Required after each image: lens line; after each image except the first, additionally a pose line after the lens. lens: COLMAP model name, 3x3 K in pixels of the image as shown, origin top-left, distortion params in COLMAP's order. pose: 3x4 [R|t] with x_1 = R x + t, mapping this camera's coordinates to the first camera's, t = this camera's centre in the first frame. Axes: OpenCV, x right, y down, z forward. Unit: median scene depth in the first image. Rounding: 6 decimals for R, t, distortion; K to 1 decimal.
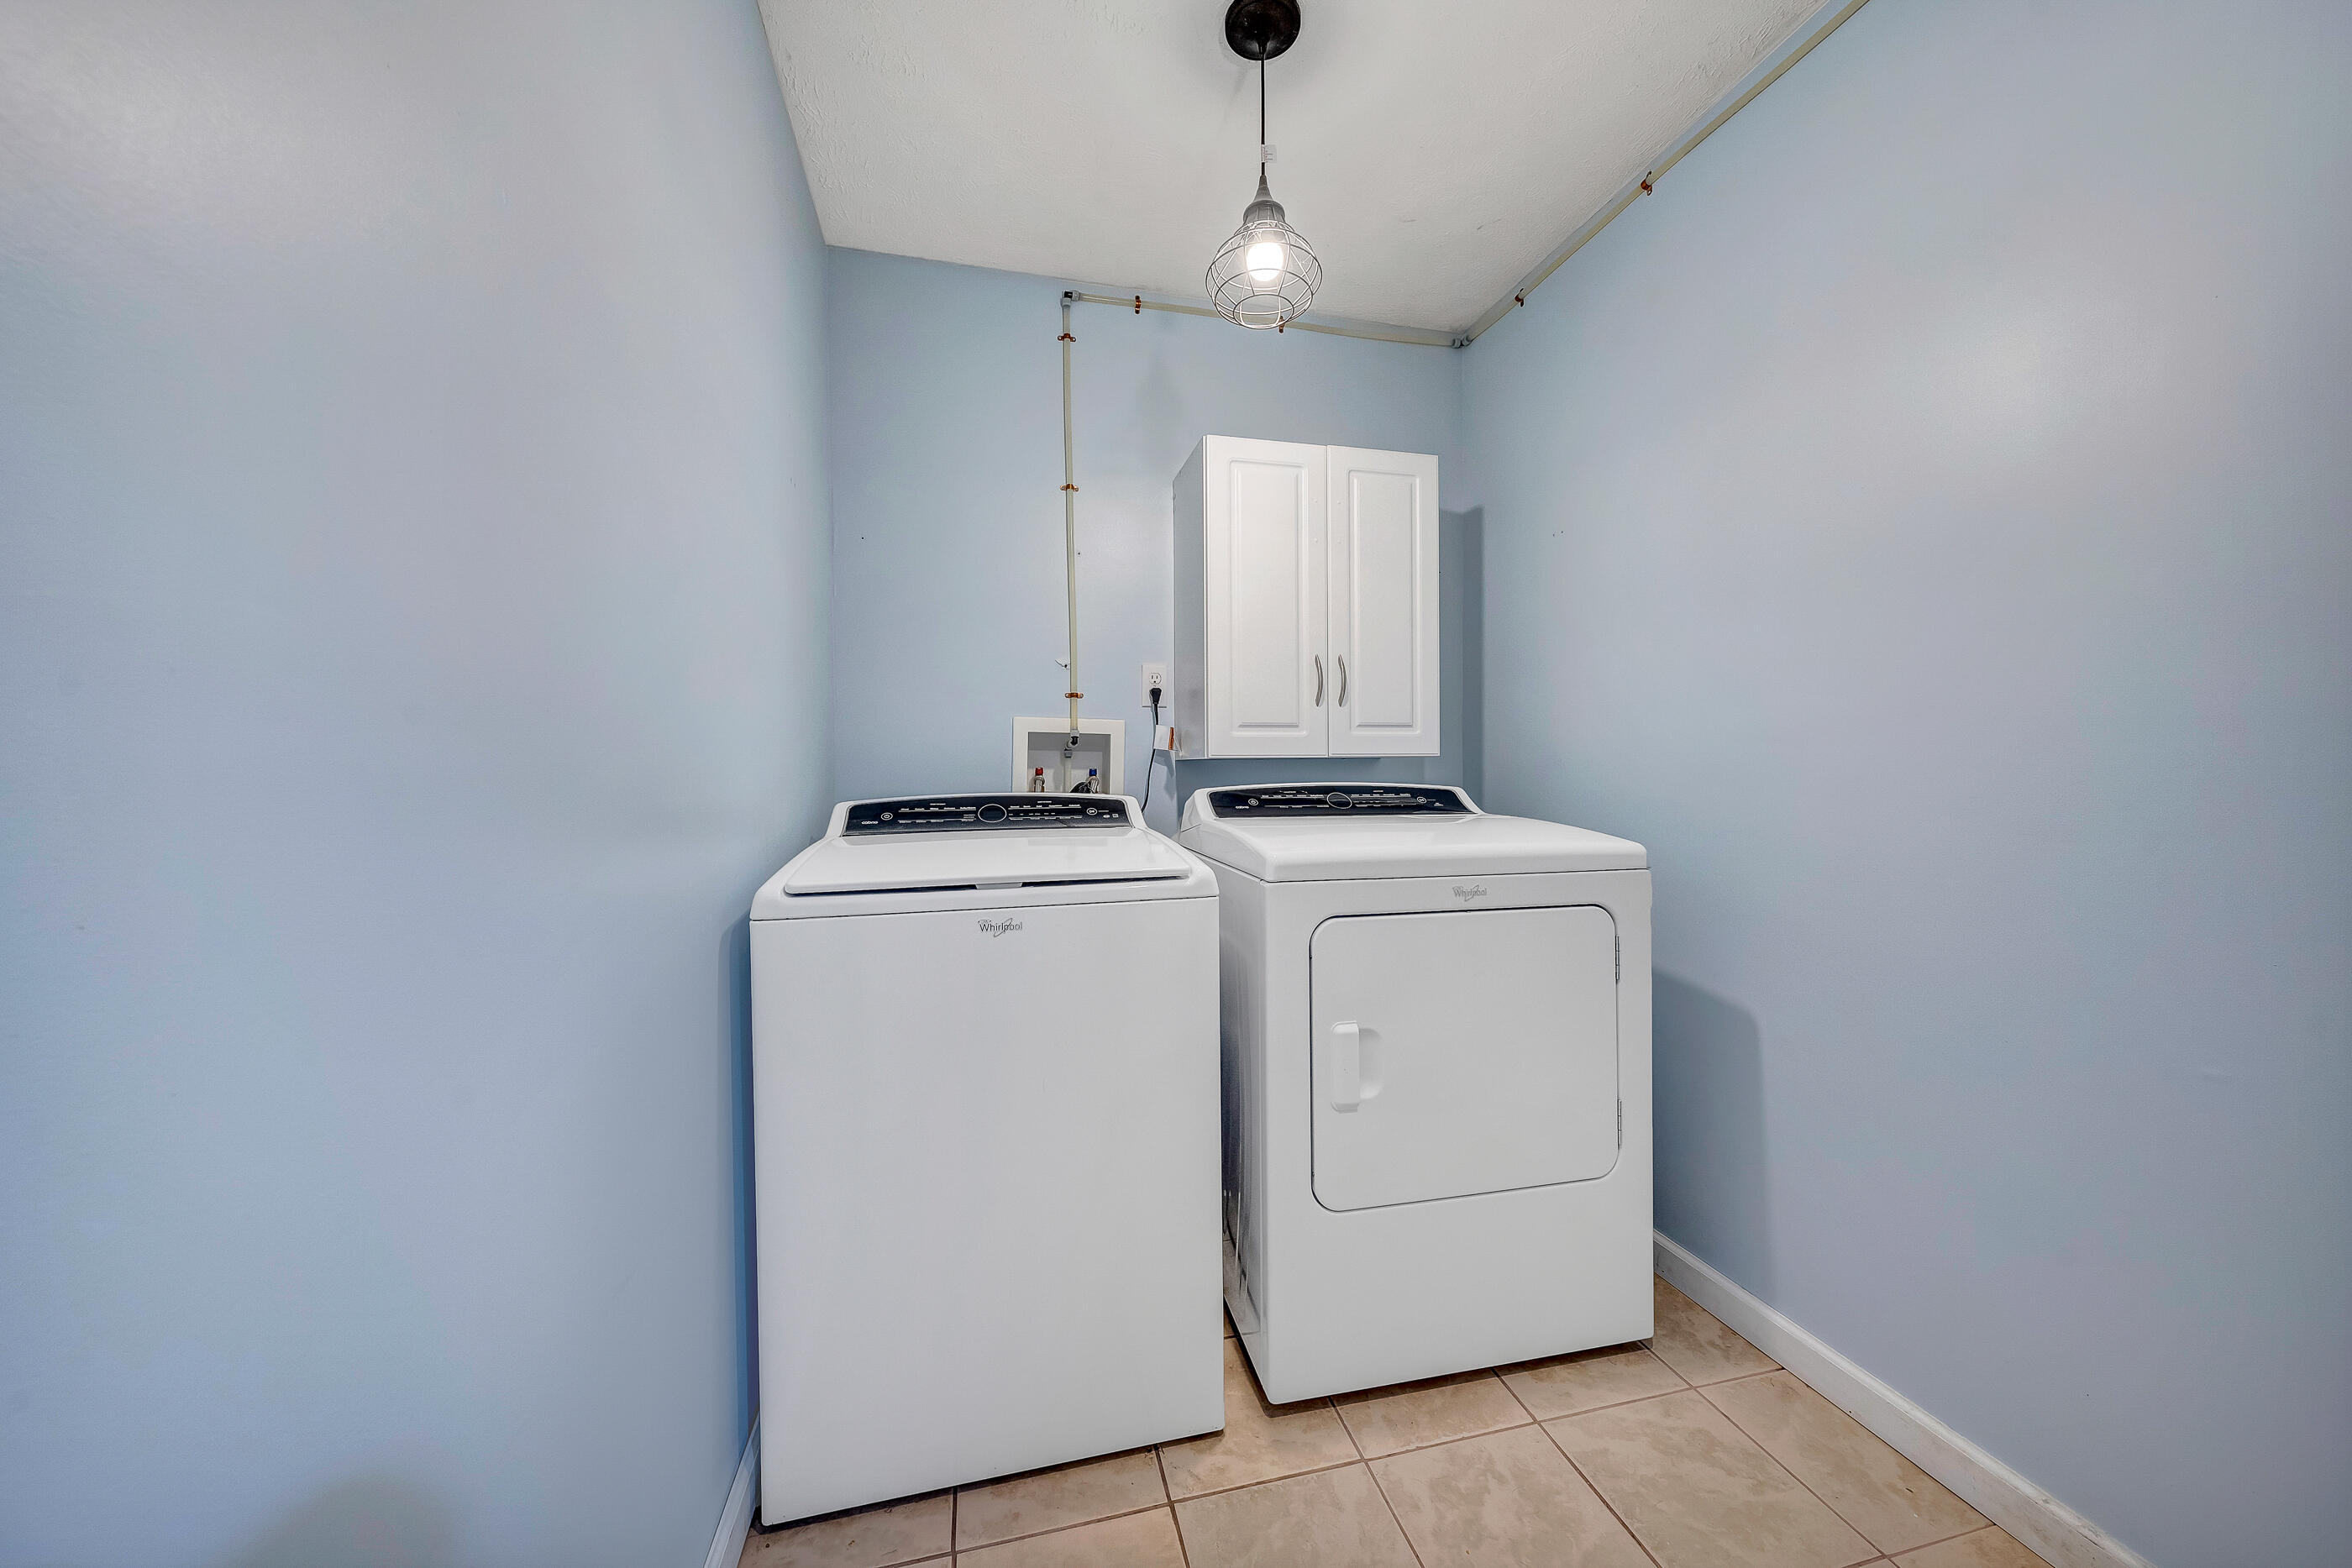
lens RADIAL K [[804.5, 0, 1172.7], [0, 804.5, 777.0], [0, 0, 1]] dist [-0.002747, 0.000141]
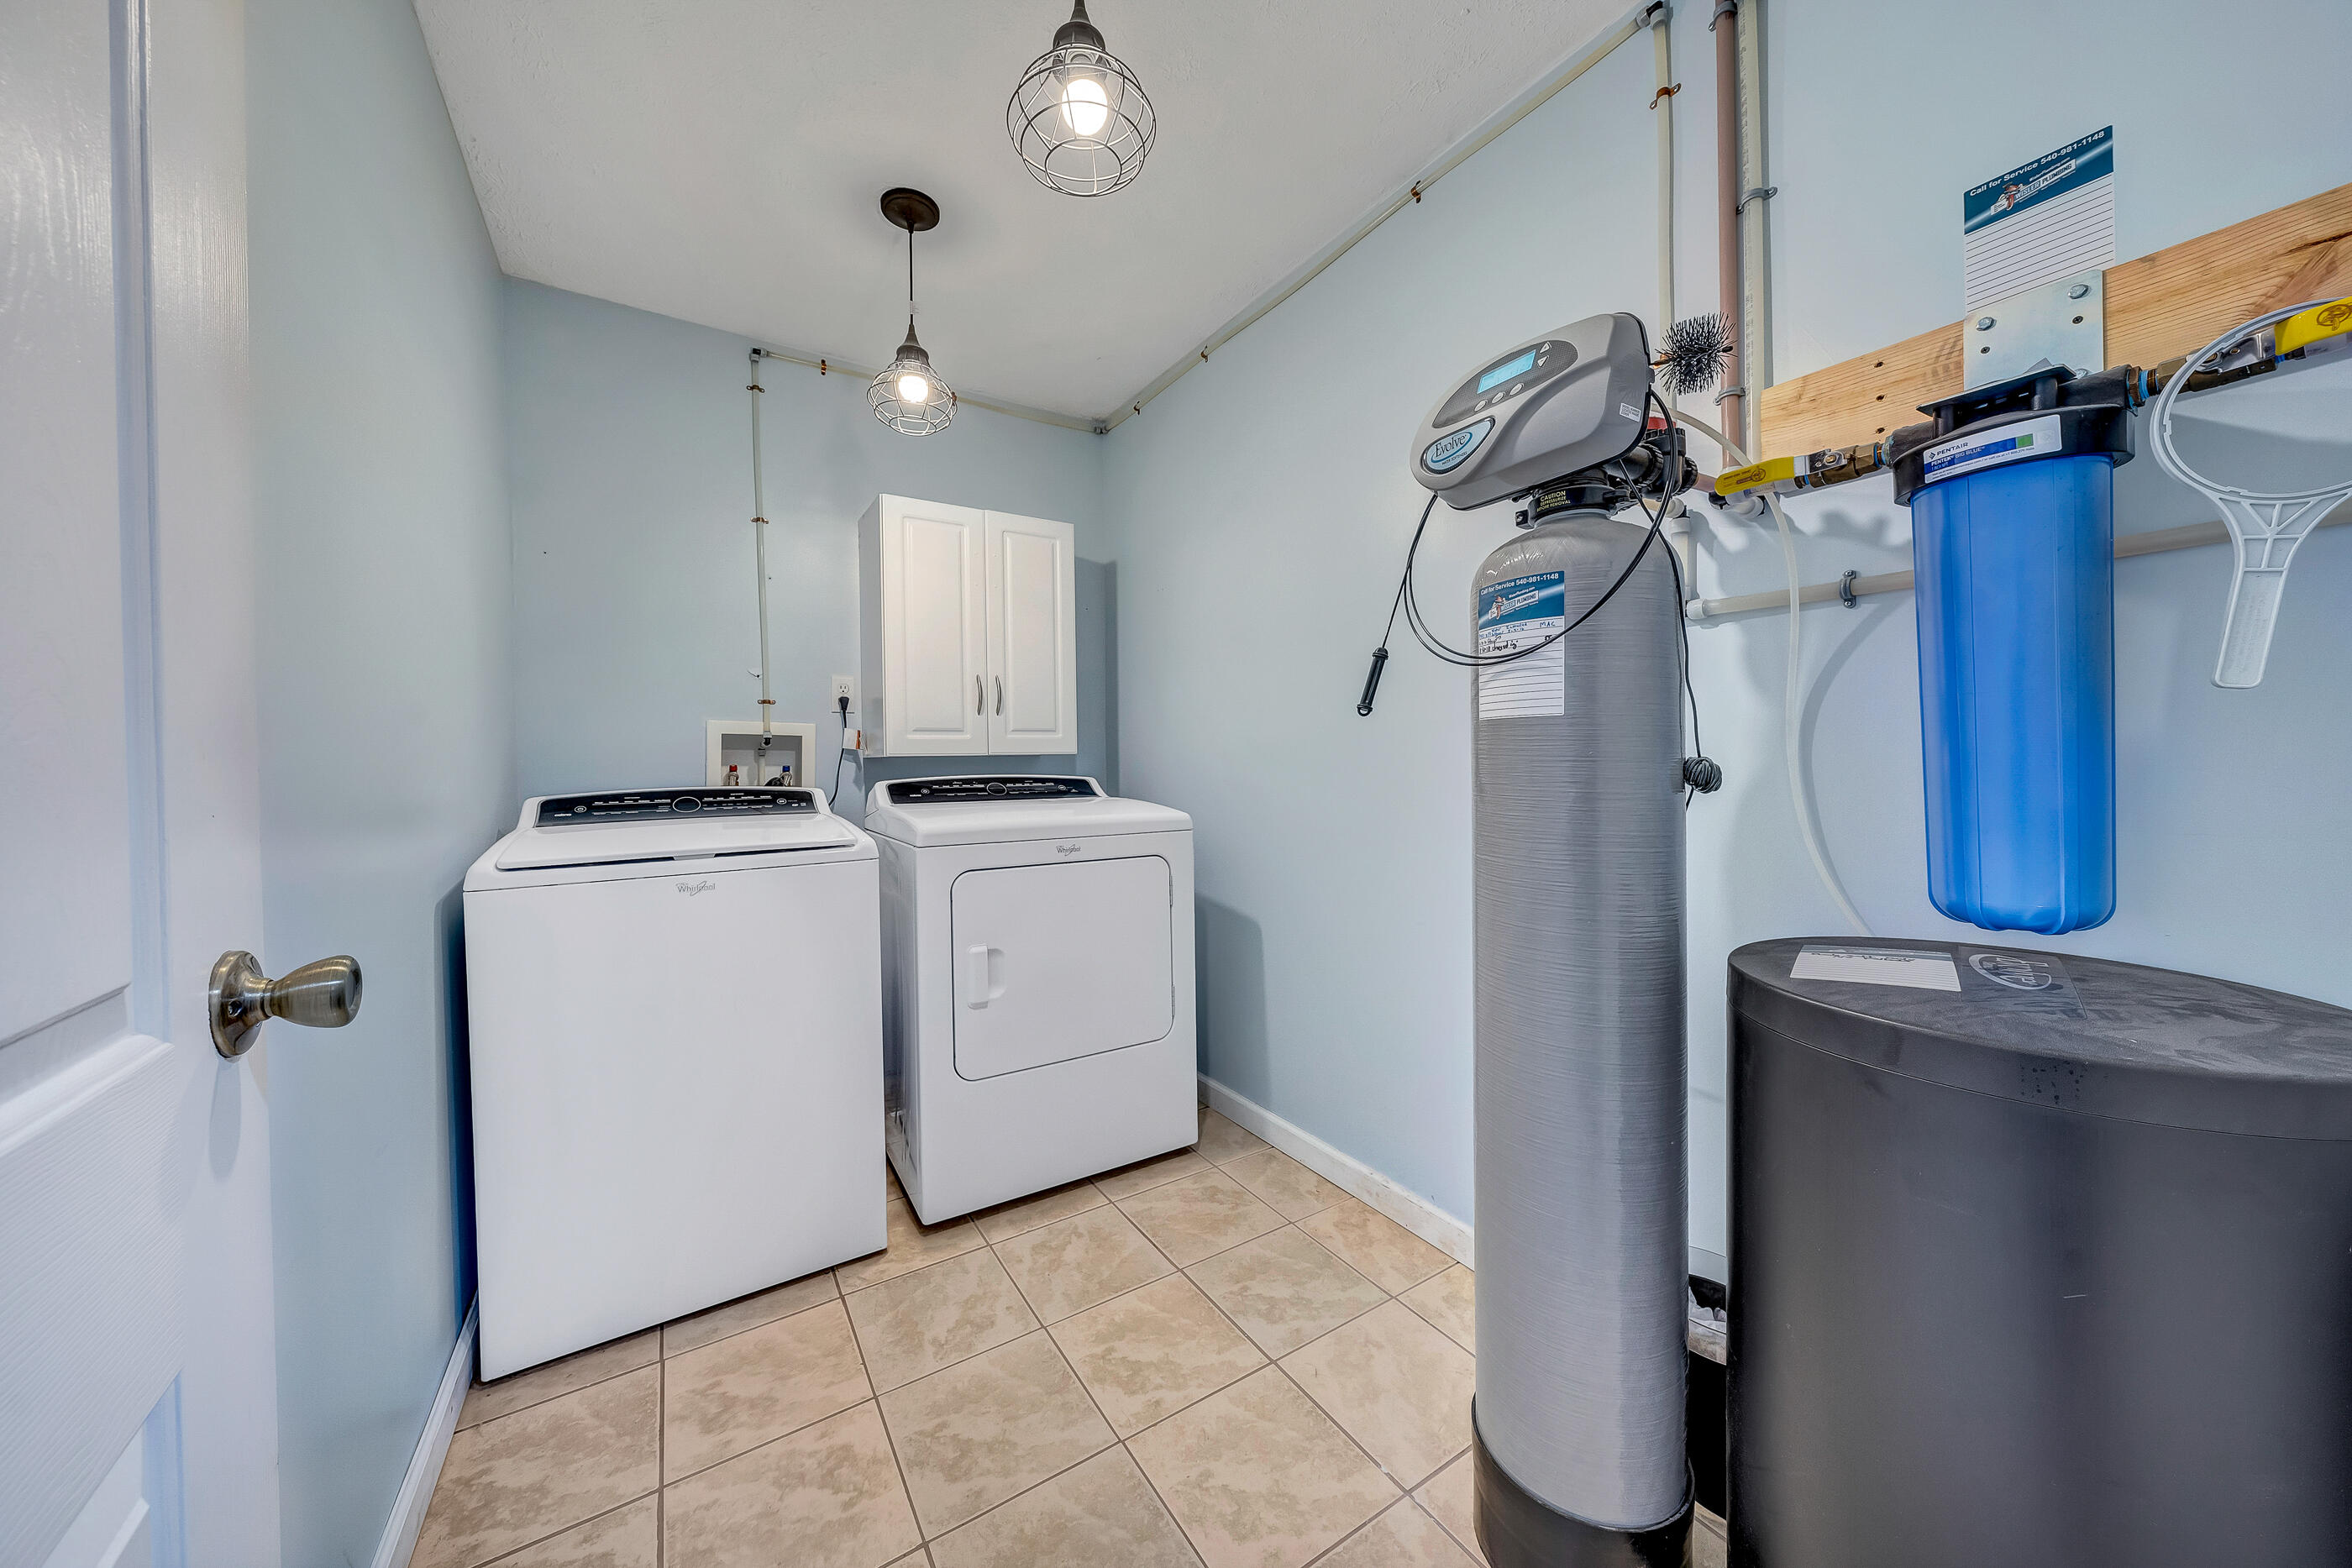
lens RADIAL K [[804.5, 0, 1182.9], [0, 804.5, 773.1], [0, 0, 1]] dist [-0.002747, 0.000141]
pose [[0.943990, -0.011033, 0.329791, 0.073584], [0.010229, 0.999939, 0.004175, 0.002140], [-0.329816, -0.000568, 0.944045, -0.348624]]
